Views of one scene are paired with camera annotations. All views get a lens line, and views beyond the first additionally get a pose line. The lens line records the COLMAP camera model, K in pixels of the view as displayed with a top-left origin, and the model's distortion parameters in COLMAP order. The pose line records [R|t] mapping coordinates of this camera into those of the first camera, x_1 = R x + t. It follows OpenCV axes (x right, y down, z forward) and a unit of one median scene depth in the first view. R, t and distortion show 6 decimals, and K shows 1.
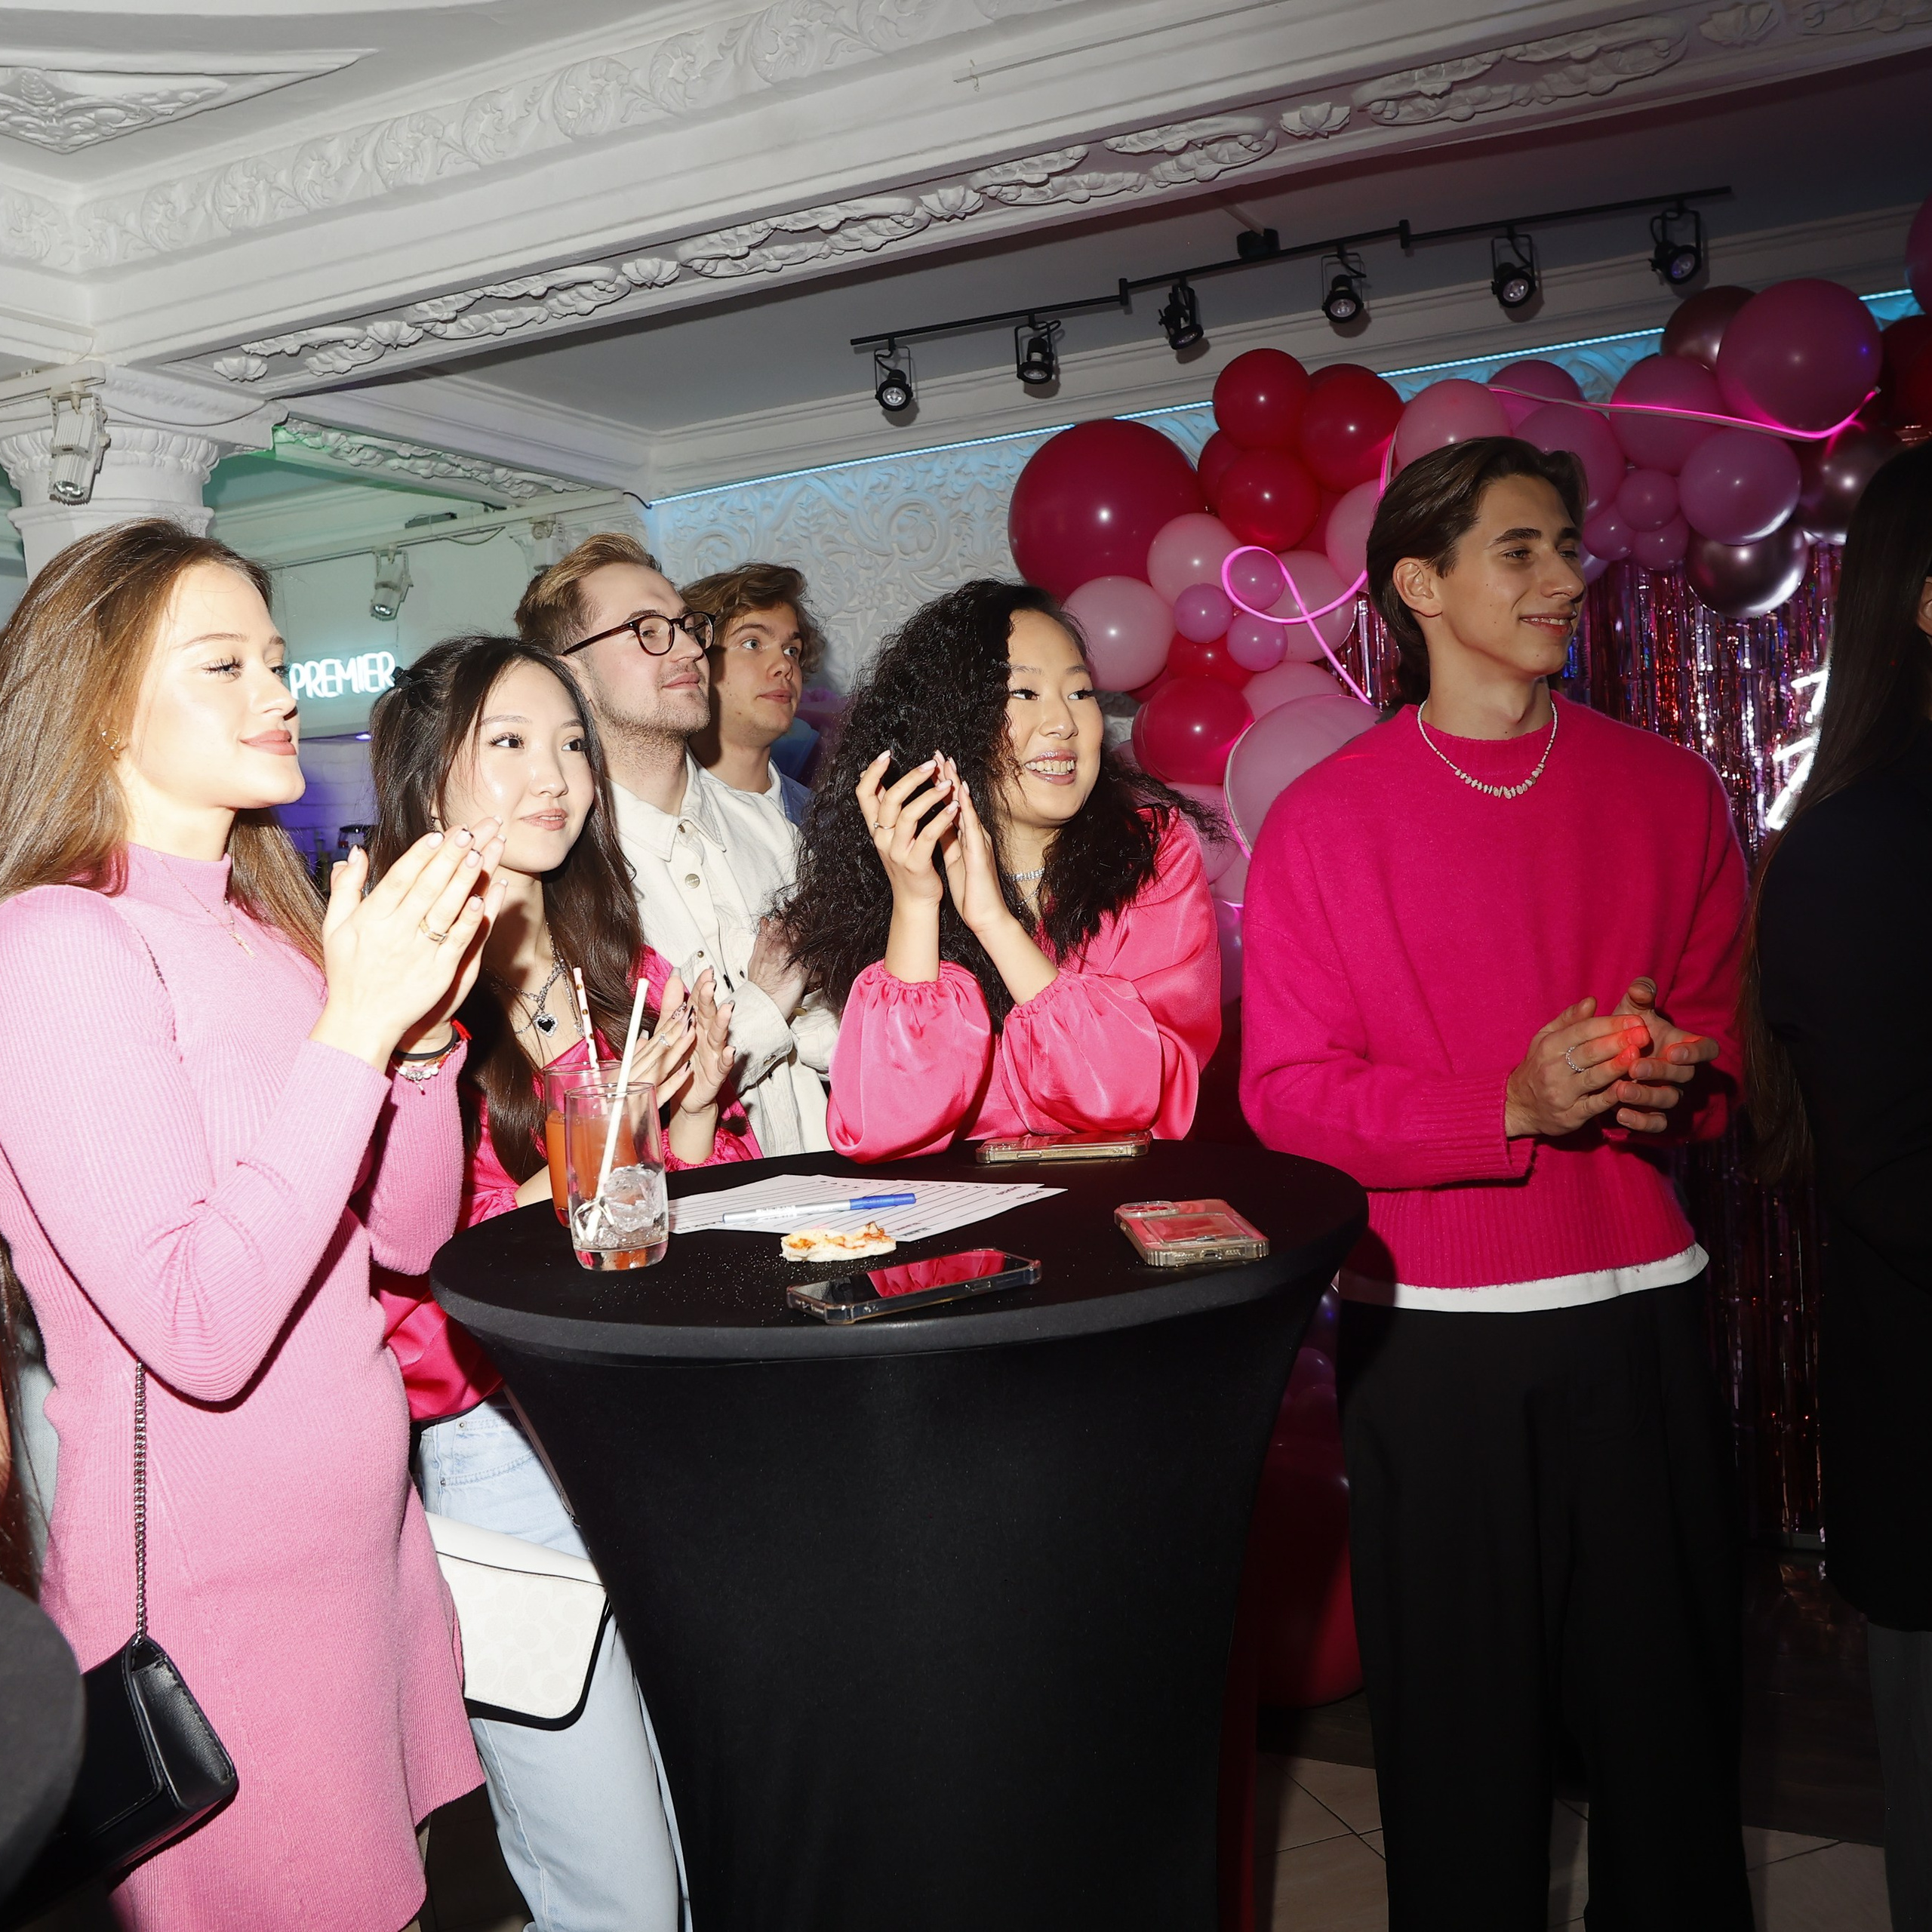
lens RADIAL K [[2027.6, 0, 967.5], [0, 2027.6, 994.1], [0, 0, 1]] dist [-0.043748, 0.058515]
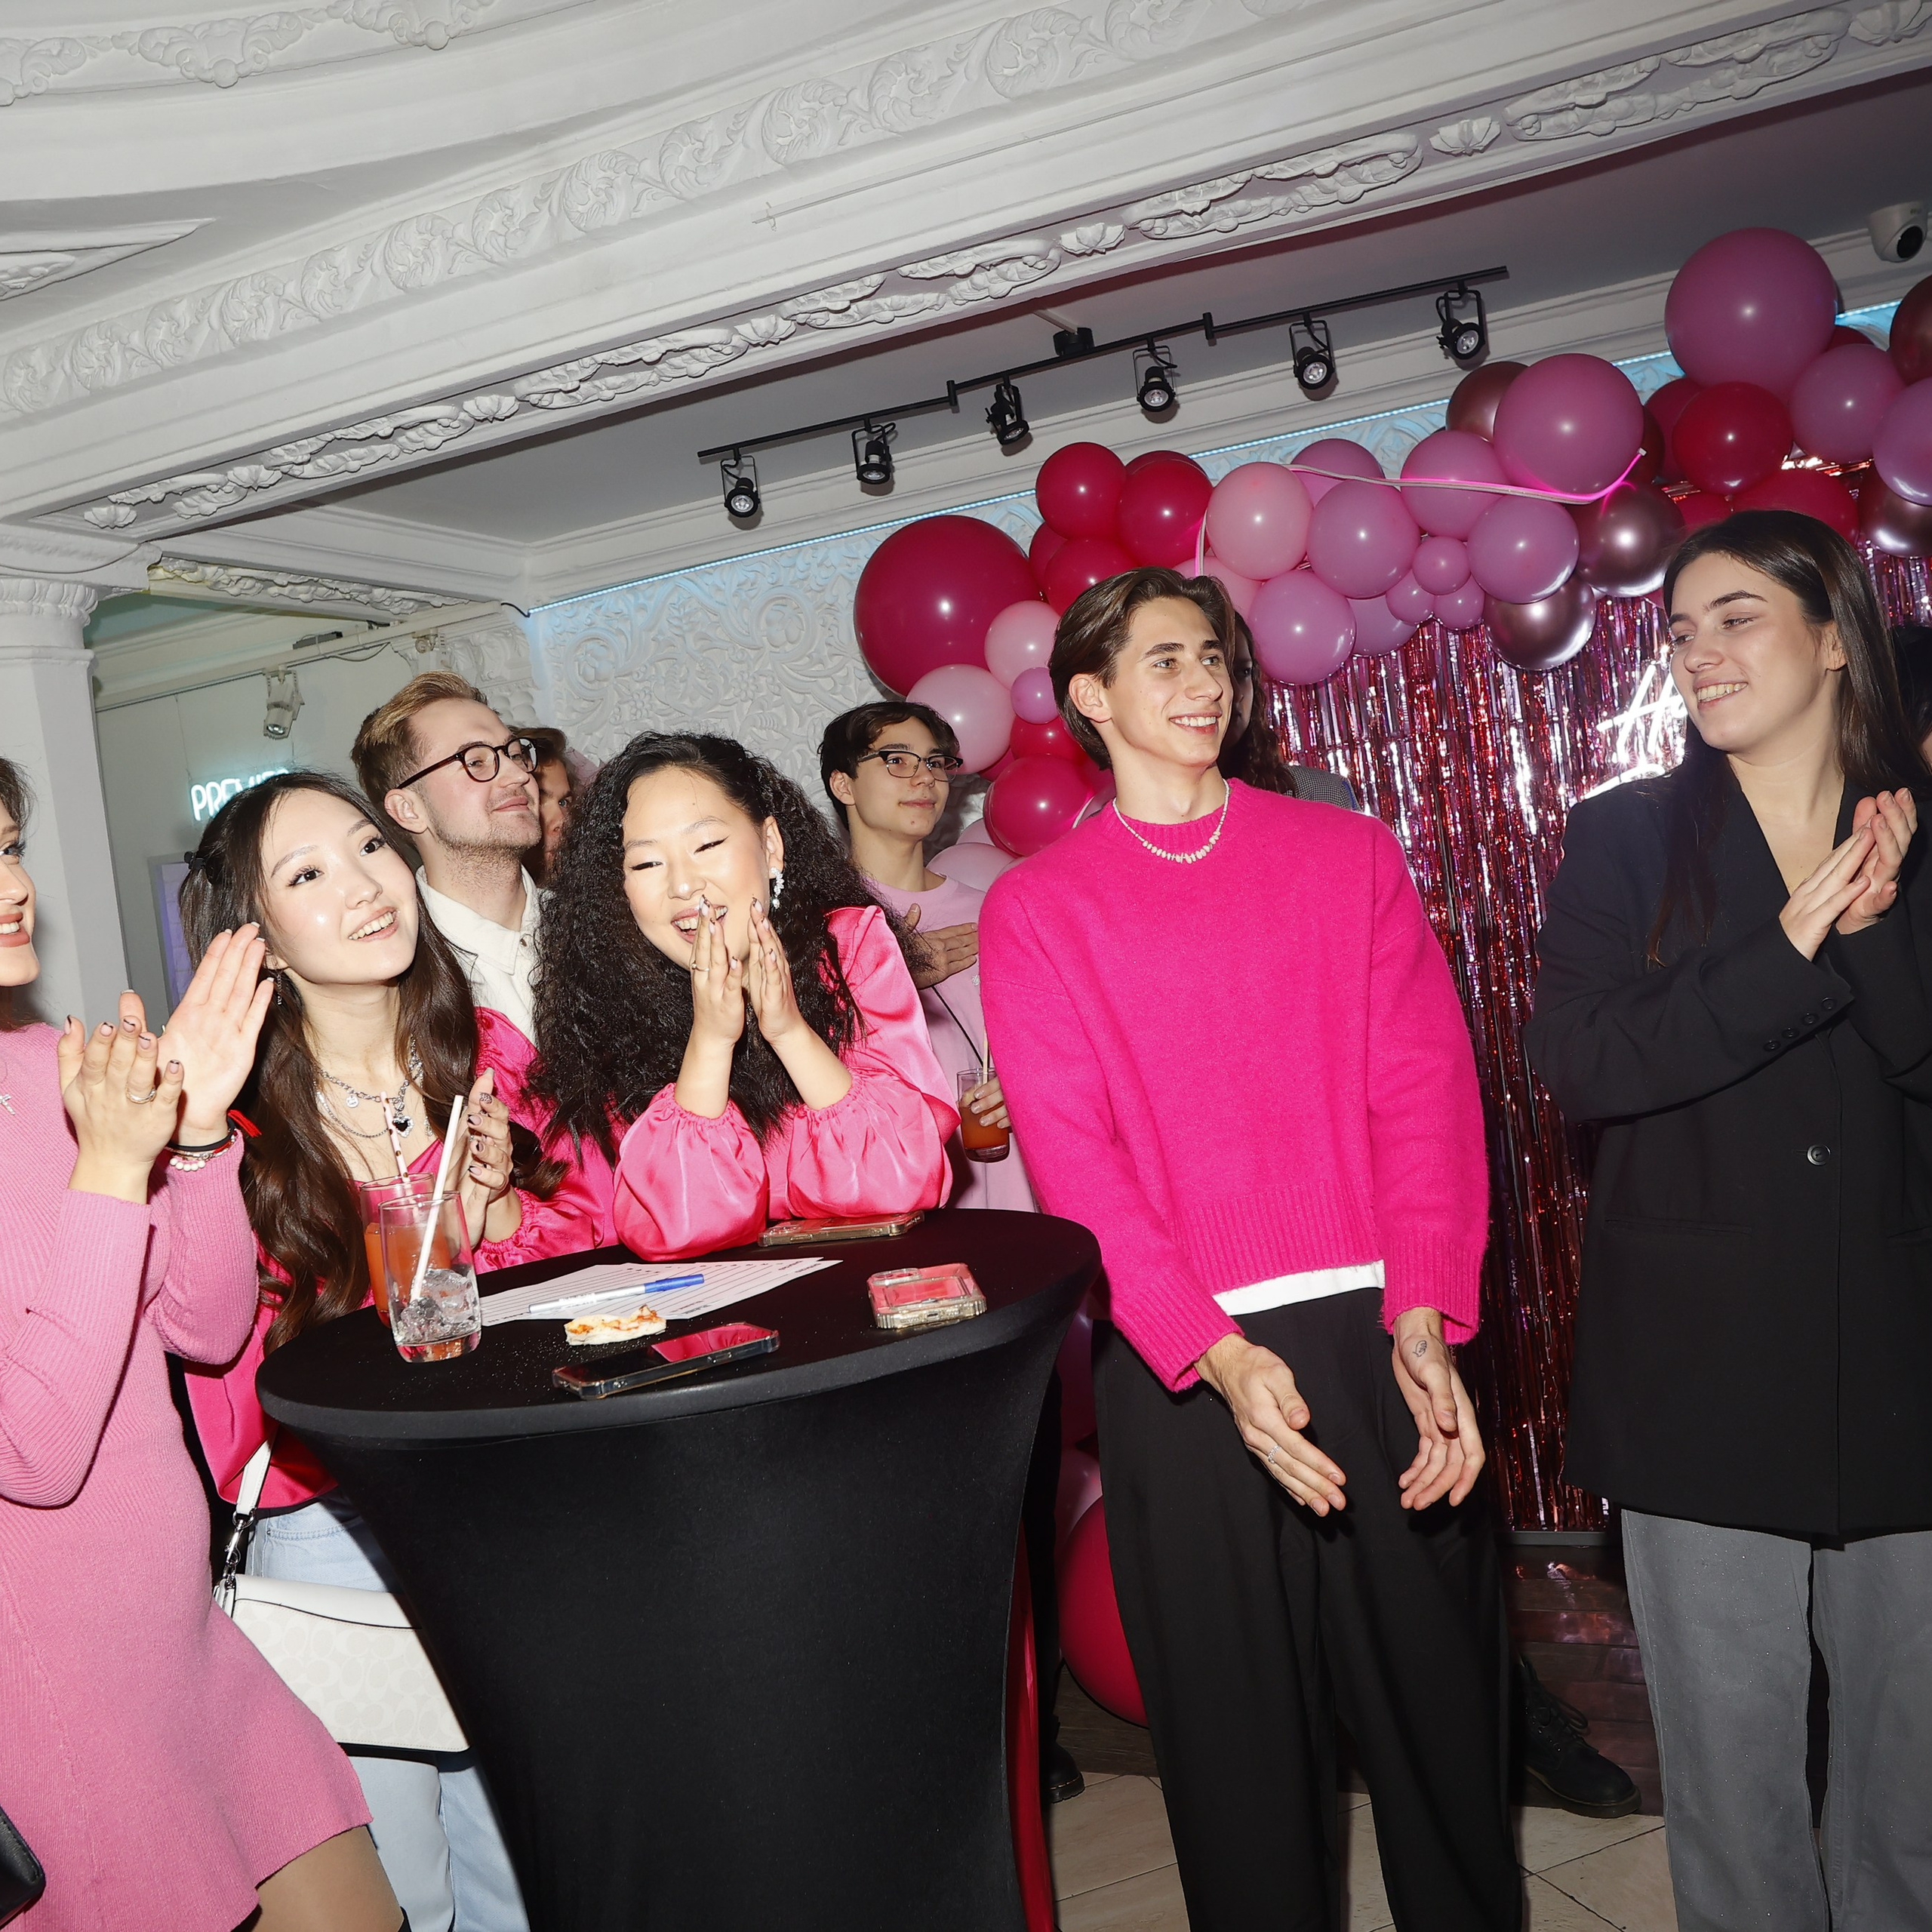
lens RADIAL K [[2027.6, 0, 967.5], [0, 2027.6, 994.1], [0, 0, 1]] dist [-0.043748, 0.058515]
pose [[0.997632, -0.064798, 0.023040, 0.045888], [0.065431, 0.997468, -0.027853, -0.006212], [-0.021177, 0.029295, 0.999346, -0.048946]]
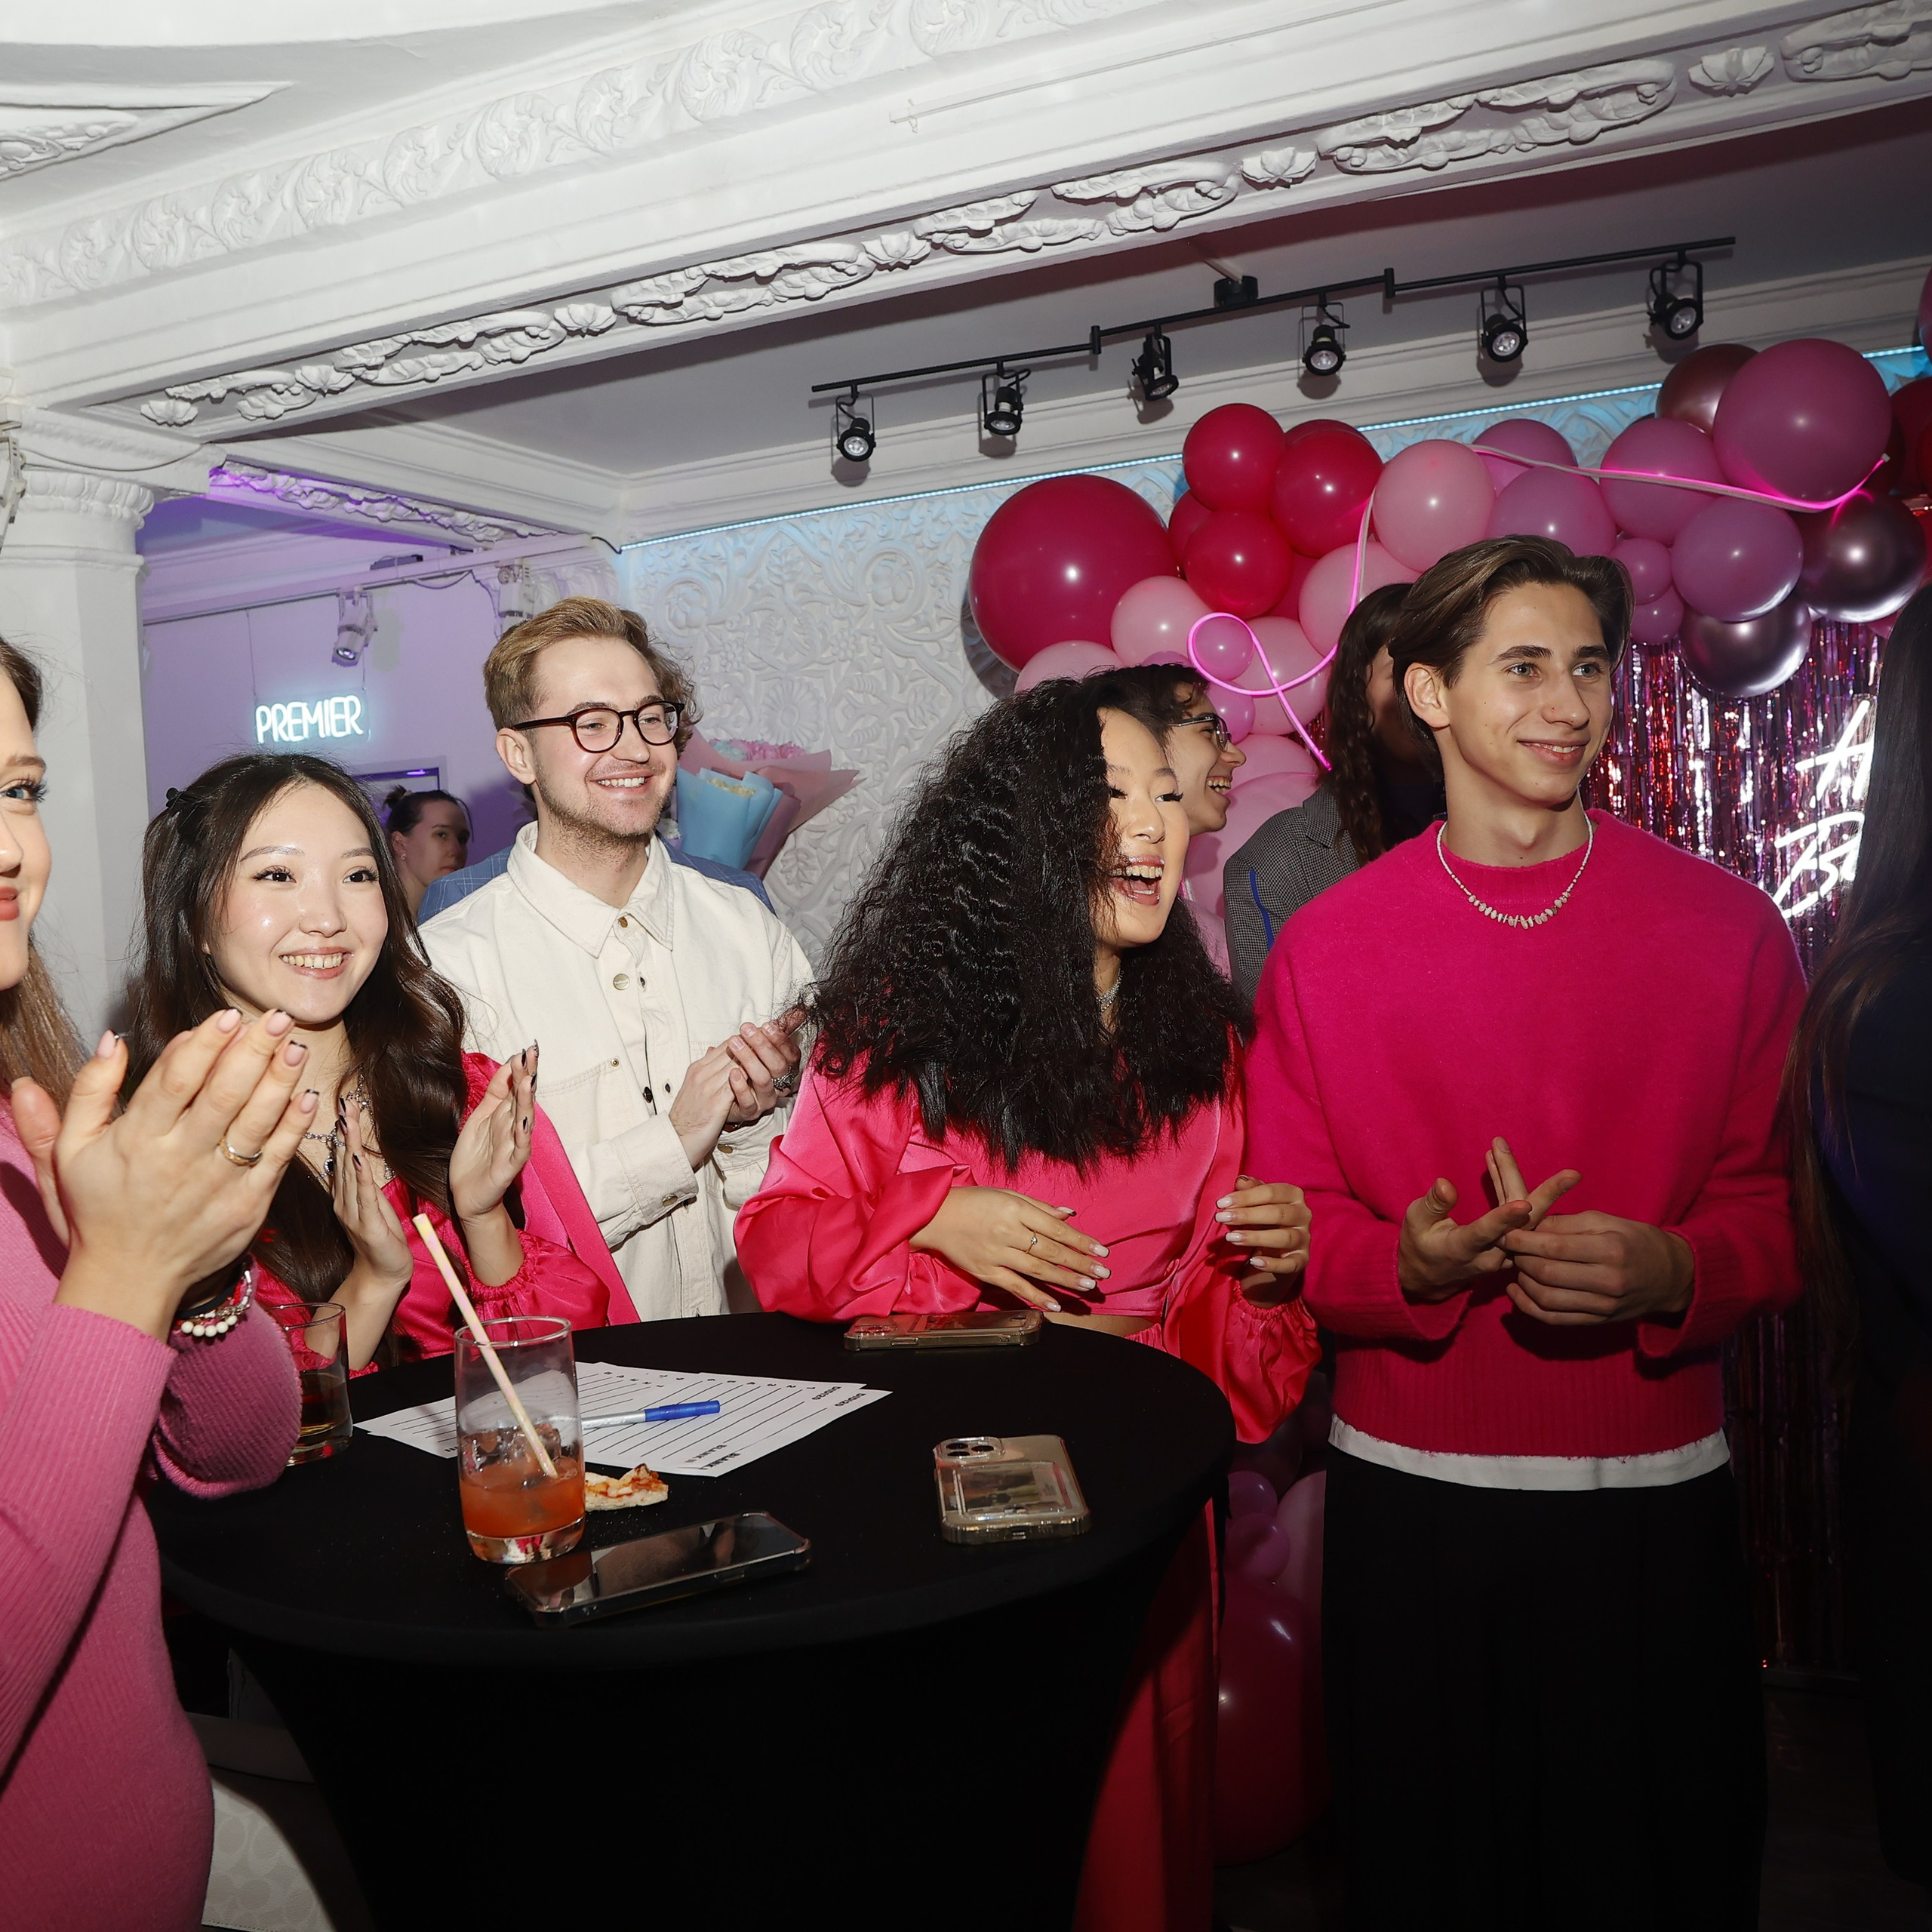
lens RADIAL K [[2027.6, 0, 967.5], [0, 2027.6, 994.1], [0, 0, 1]] dist [-0.043748, 0.058515]
pose [[0.999780, 0.014447, -0.015214, 0.040032], [-0.014622, 0.999828, -0.011447, -0.031448], [0.015046, 0.011667, 0.999819, 0.057824]]
